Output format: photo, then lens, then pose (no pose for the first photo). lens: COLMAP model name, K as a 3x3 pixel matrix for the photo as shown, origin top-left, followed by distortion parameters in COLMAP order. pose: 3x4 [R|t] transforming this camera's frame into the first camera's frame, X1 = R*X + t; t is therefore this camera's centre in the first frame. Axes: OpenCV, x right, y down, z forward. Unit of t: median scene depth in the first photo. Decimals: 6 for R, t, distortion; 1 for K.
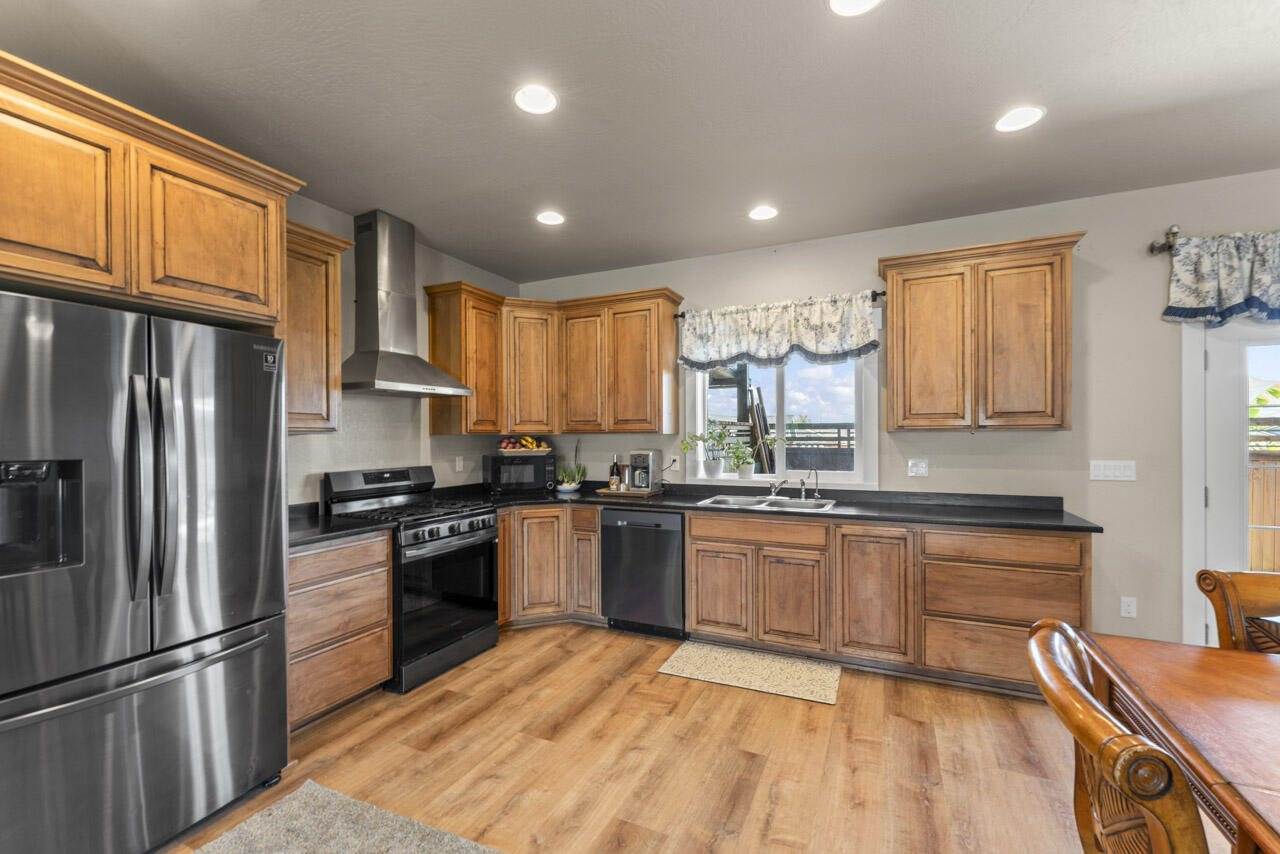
lens RADIAL K [[534.1, 0, 640.3], [0, 534.1, 437.2], [0, 0, 1]] dist [-0.002308, -0.000222]
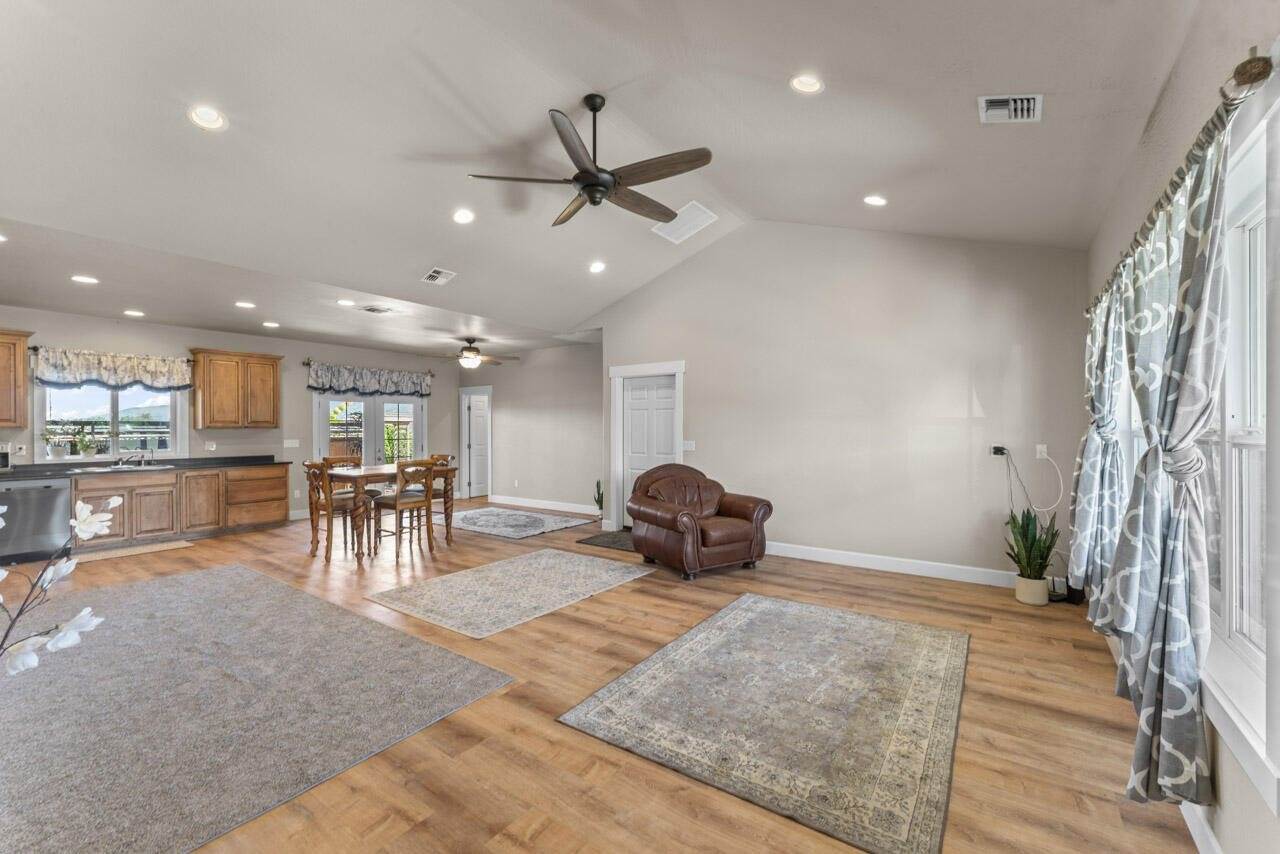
lens RADIAL K [[522.6, 0, 637.3], [0, 522.6, 426.1], [0, 0, 1]] dist [-0.004711, -0.000020]
pose [[0.186569, 0.010343, 0.982387, -1.313464], [0.006592, 0.999909, -0.011779, 0.015246], [-0.982420, 0.008673, 0.186484, -1.152274]]
